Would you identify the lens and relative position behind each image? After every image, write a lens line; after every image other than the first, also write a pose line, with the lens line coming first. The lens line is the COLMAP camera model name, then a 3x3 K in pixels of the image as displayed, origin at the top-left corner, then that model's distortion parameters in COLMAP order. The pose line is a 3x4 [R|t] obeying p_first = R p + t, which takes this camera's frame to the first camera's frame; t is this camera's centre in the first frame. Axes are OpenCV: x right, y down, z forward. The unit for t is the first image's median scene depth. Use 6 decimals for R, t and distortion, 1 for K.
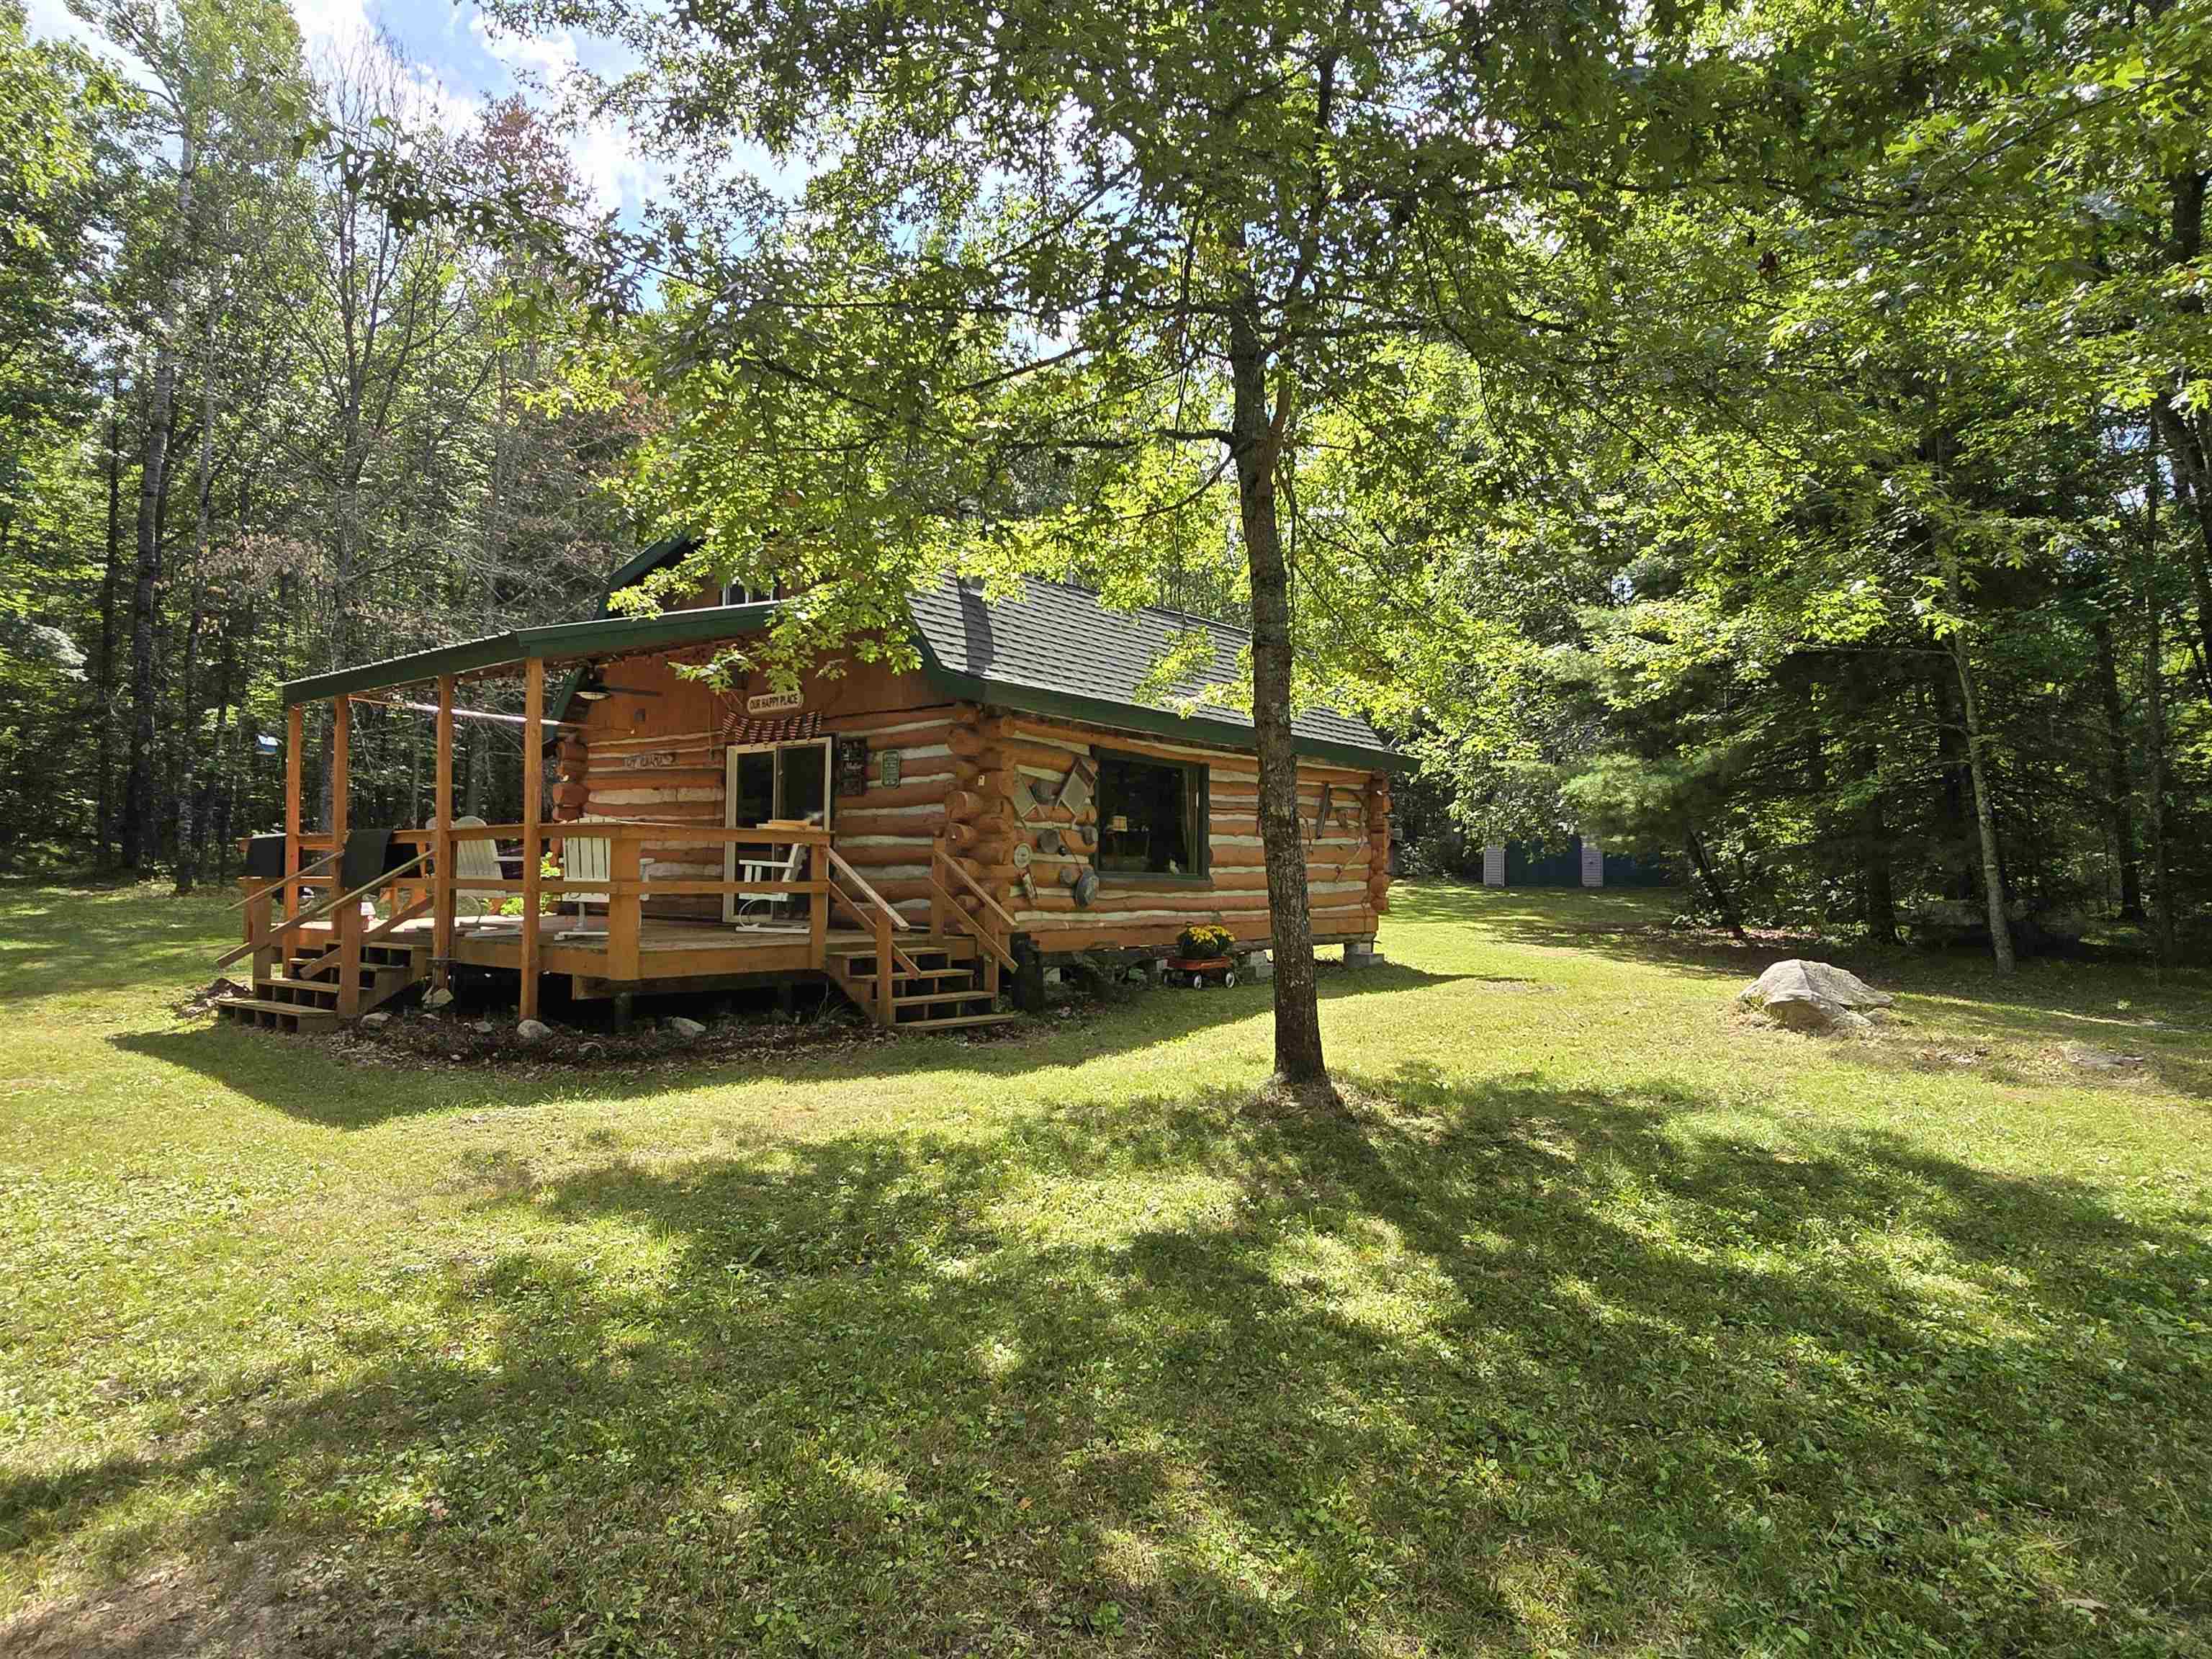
lens RADIAL K [[1209.0, 0, 1106.0], [0, 1209.0, 829.5], [0, 0, 1]] dist [-0.003213, -0.000418]
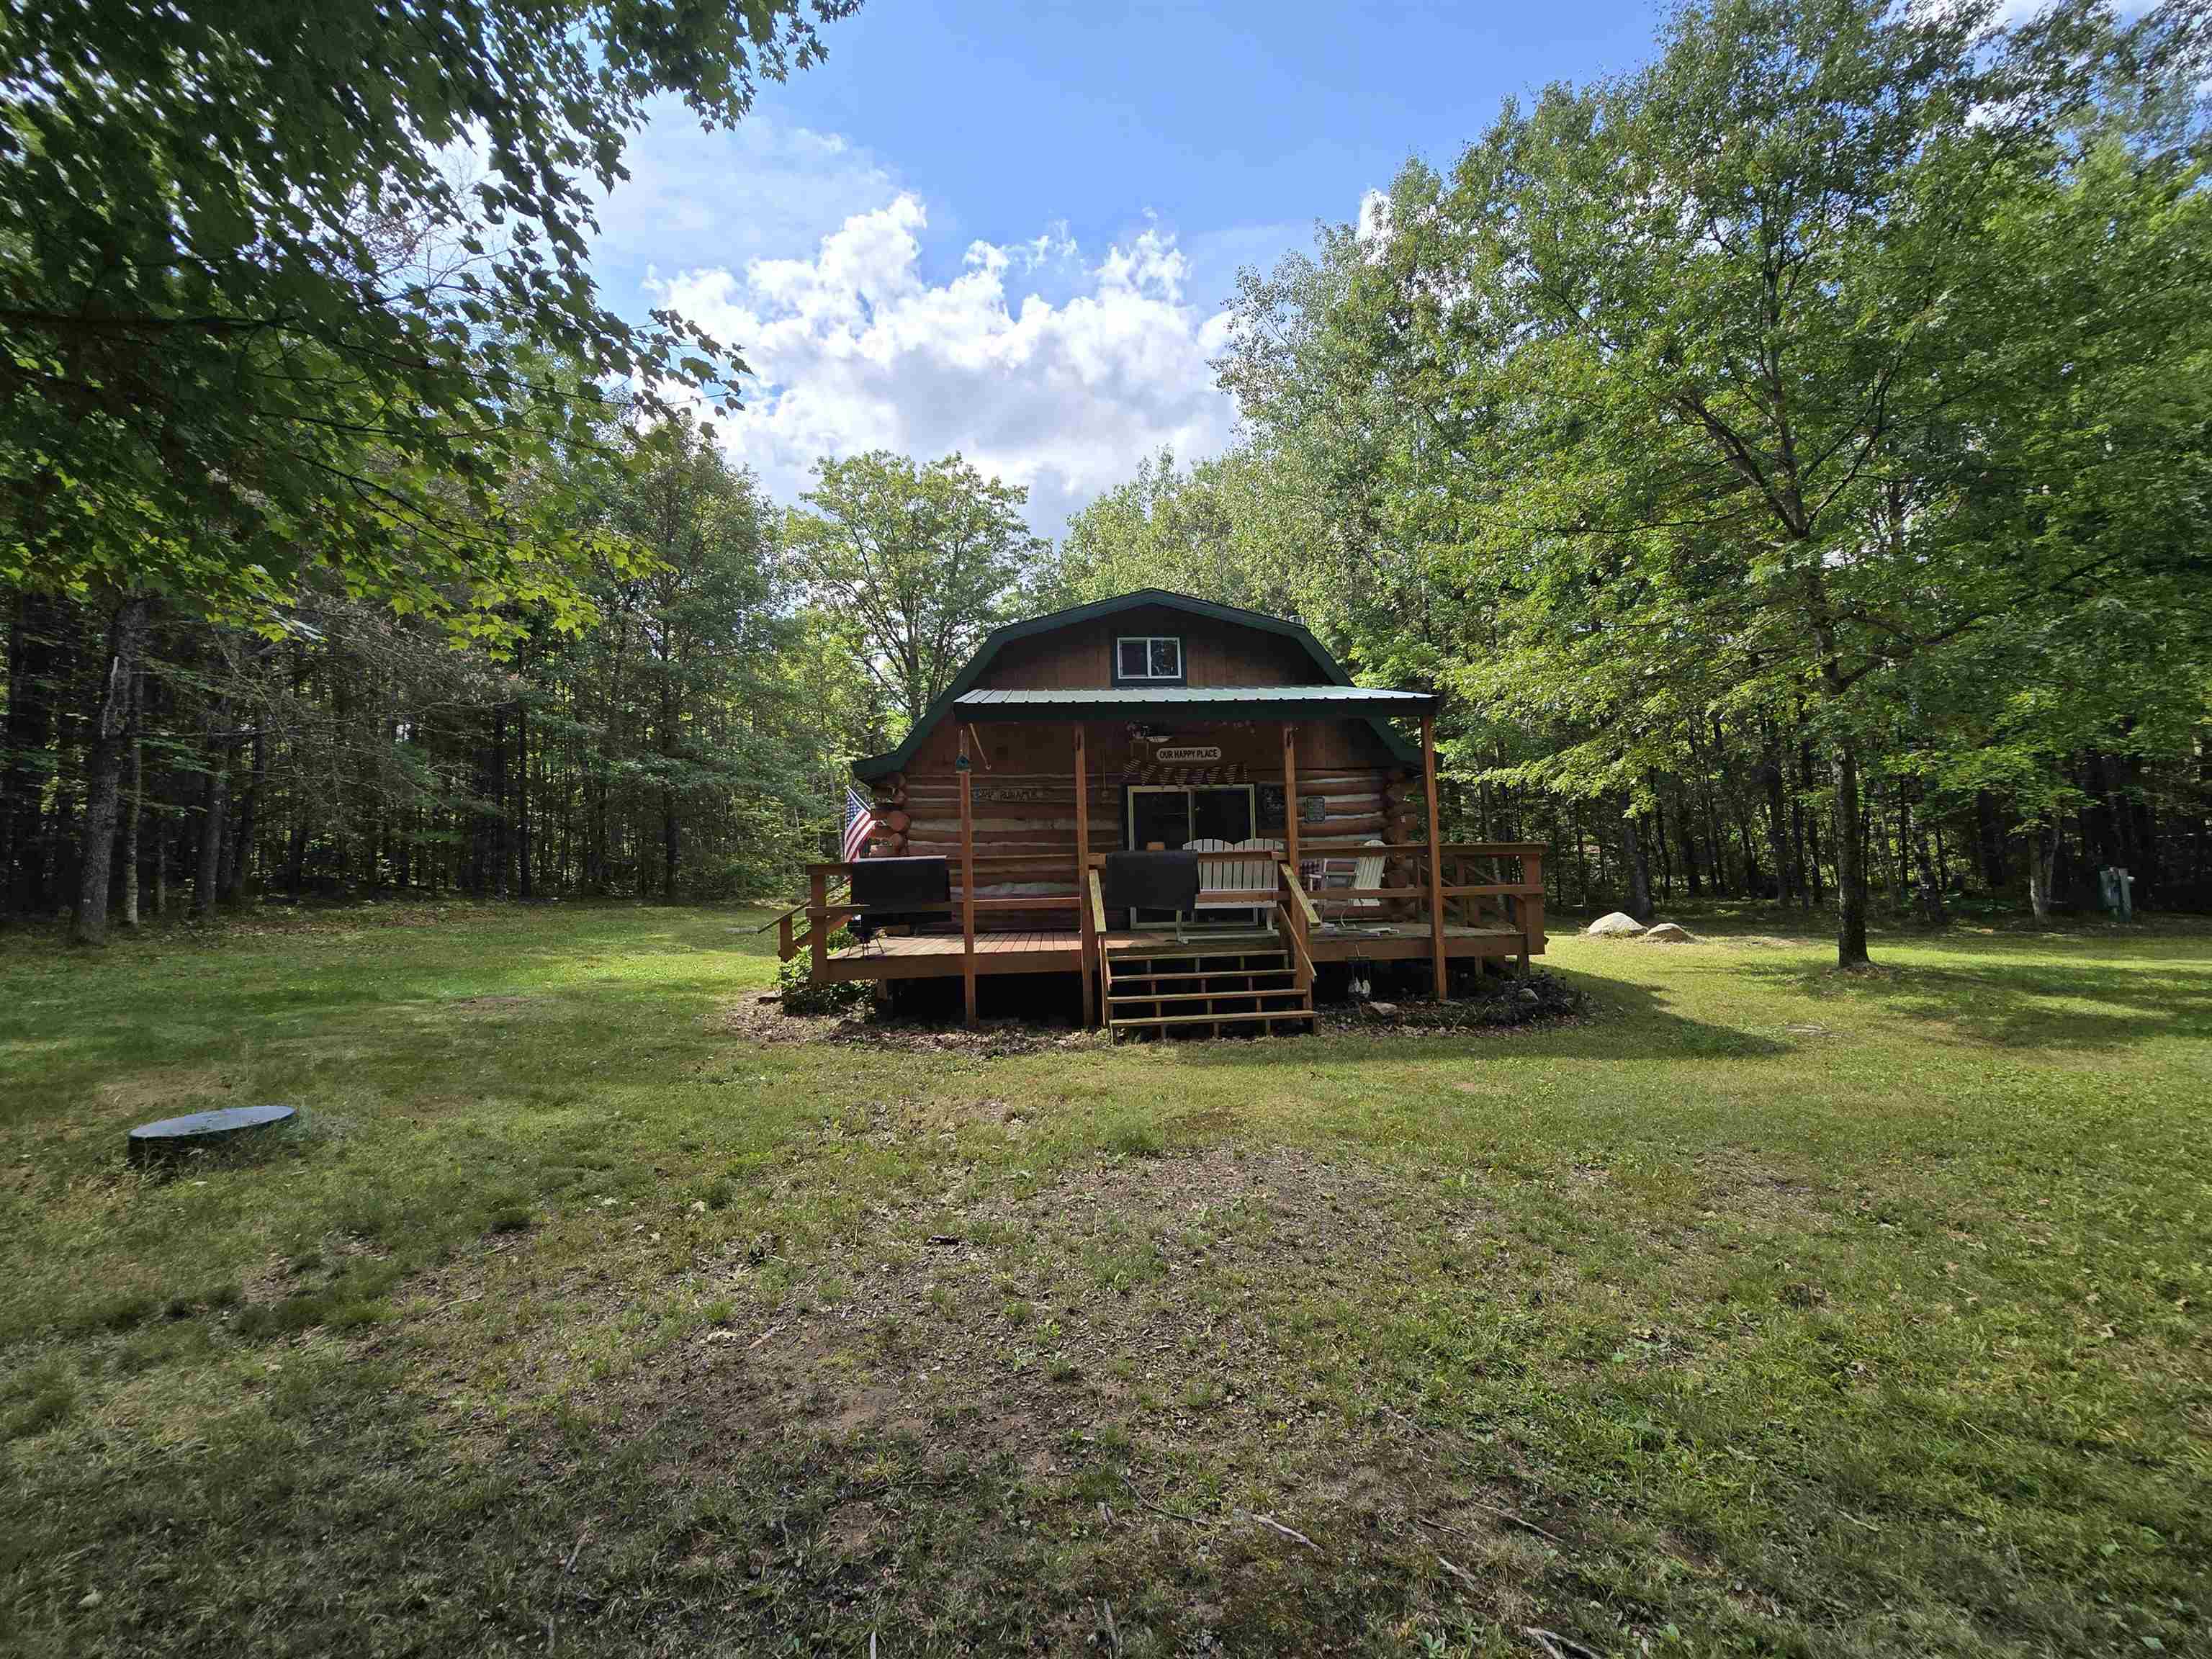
lens RADIAL K [[921.4, 0, 1106.0], [0, 921.4, 829.5], [0, 0, 1]] dist [-0.004164, -0.000300]
pose [[0.748068, 0.010073, 0.663545, -1.226263], [0.011417, 0.999541, -0.028044, 0.001297], [-0.663524, 0.028554, 0.747610, 0.420344]]
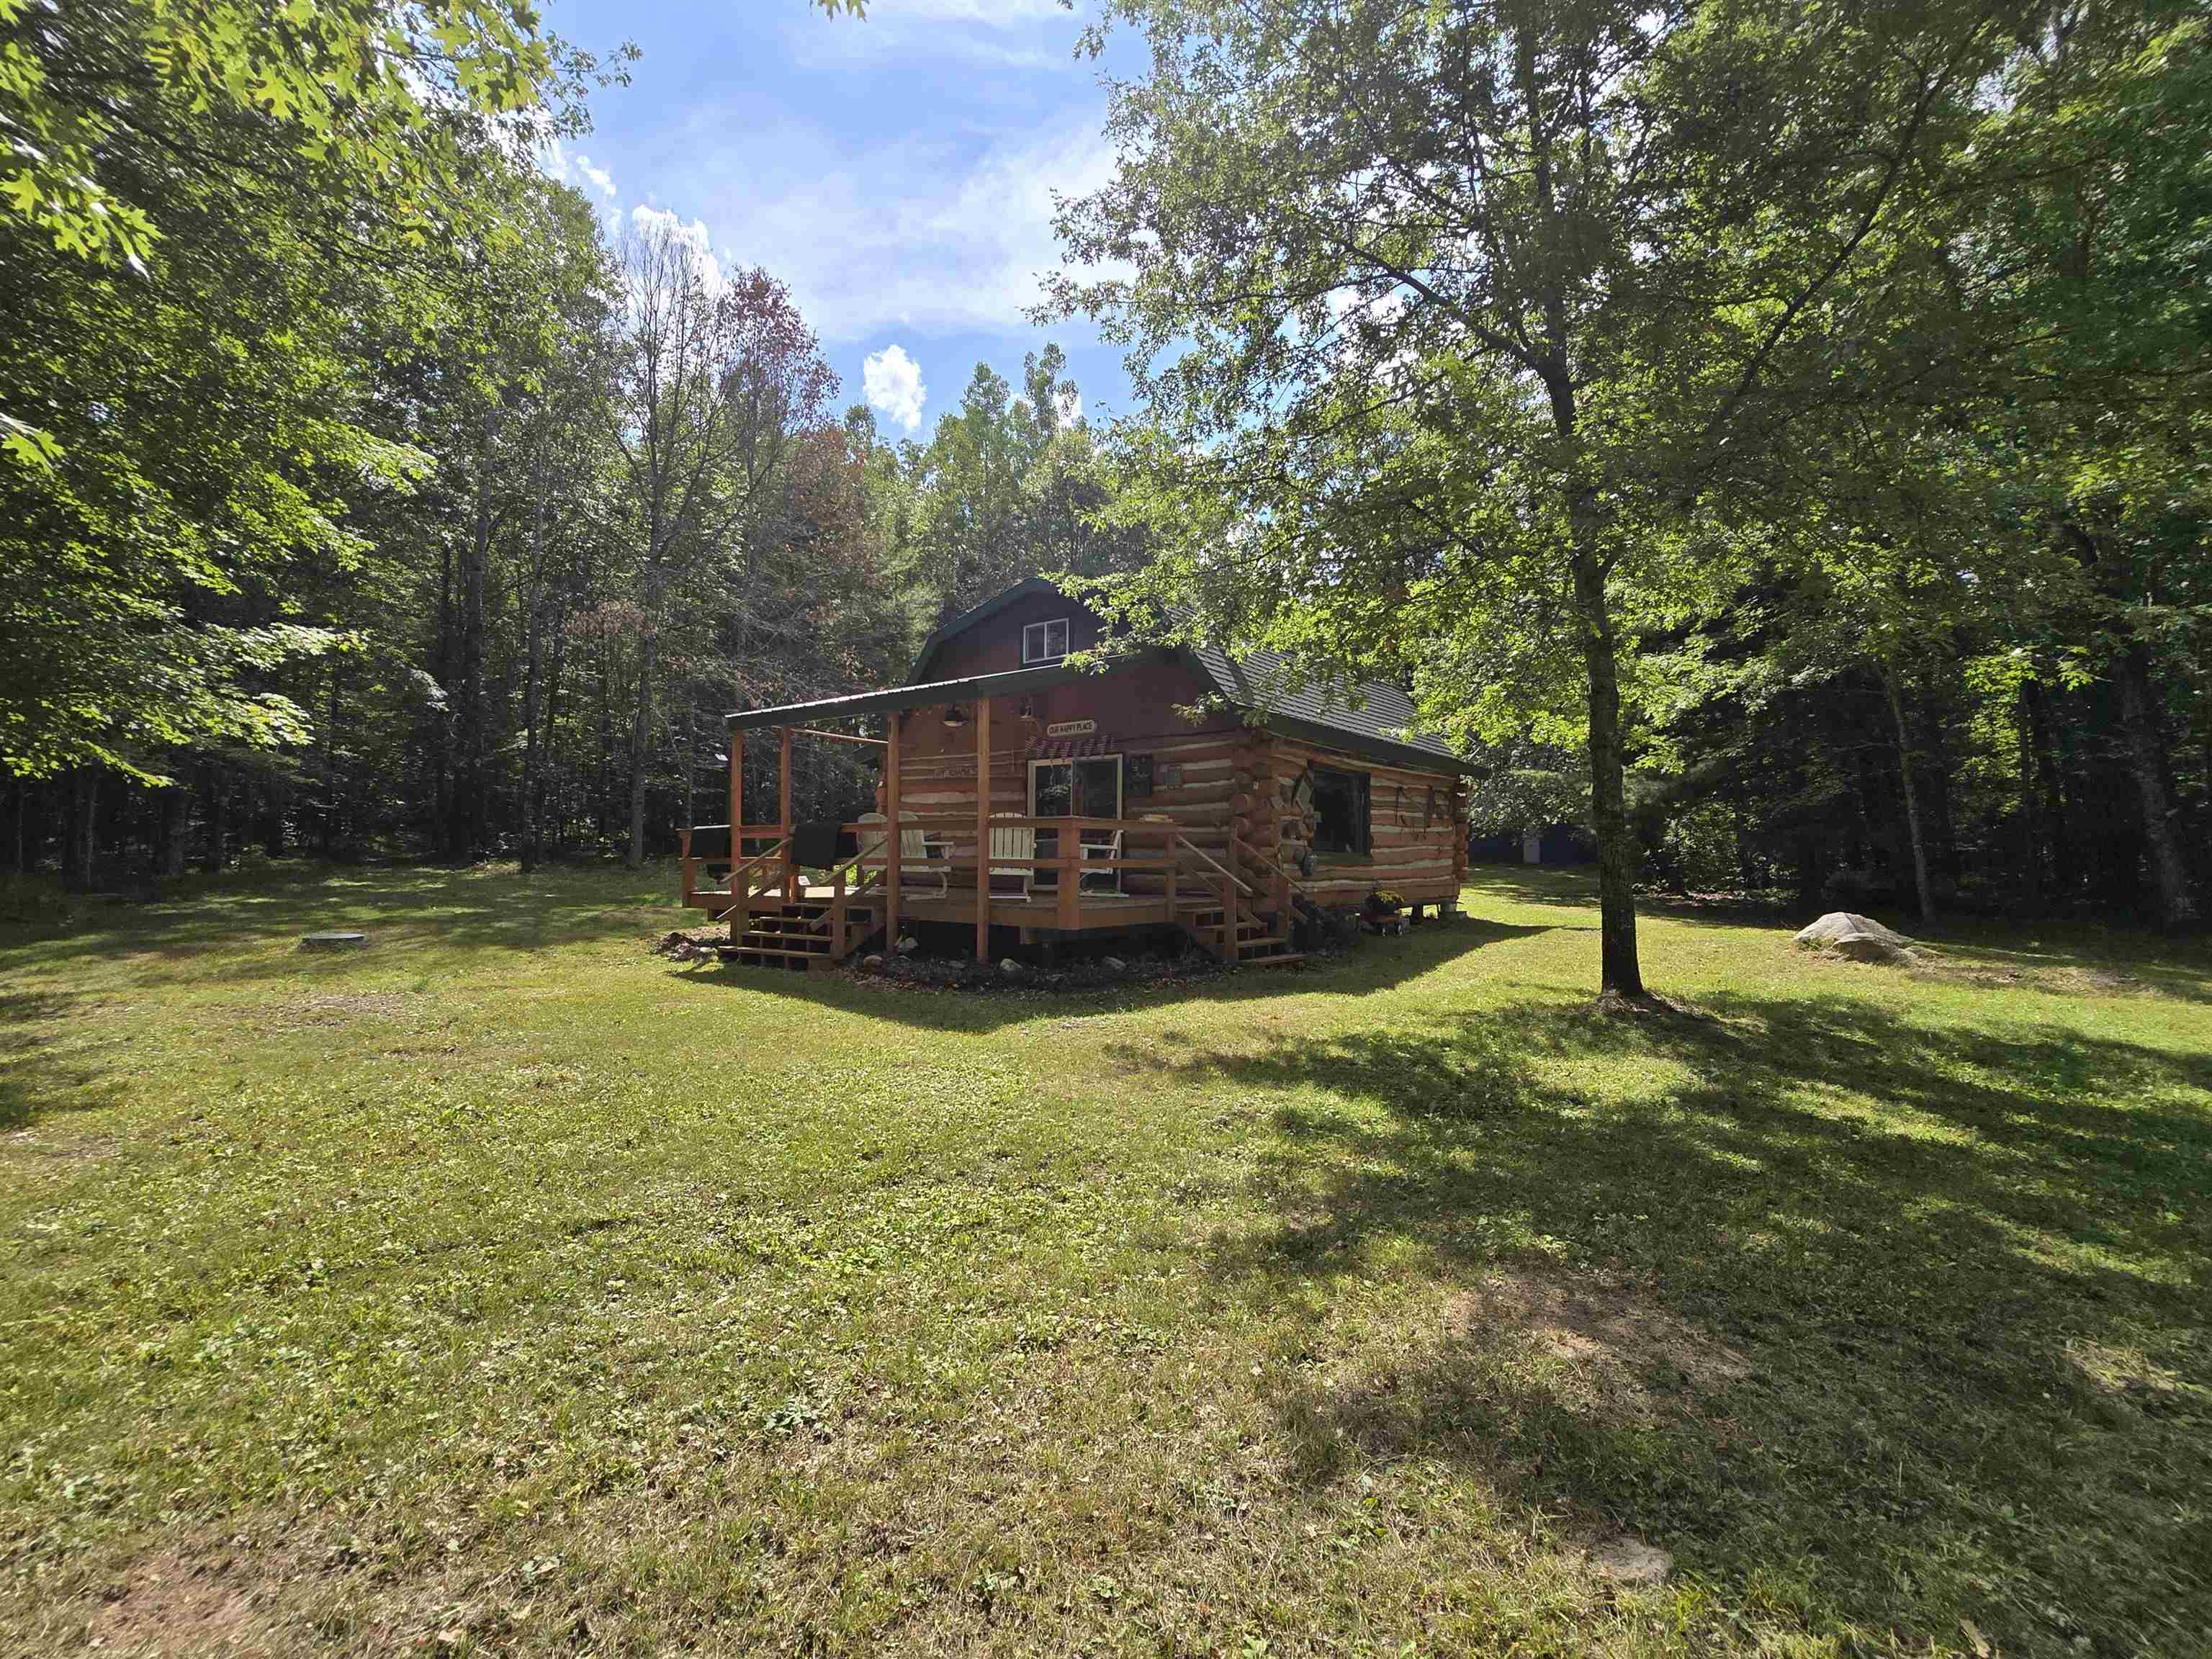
lens RADIAL K [[921.4, 0, 1106.0], [0, 921.4, 829.5], [0, 0, 1]] dist [-0.004164, -0.000300]
pose [[0.999747, -0.002874, 0.022320, -0.324279], [0.002692, 0.999963, 0.008178, 0.000268], [-0.022343, -0.008116, 0.999717, -0.053318]]
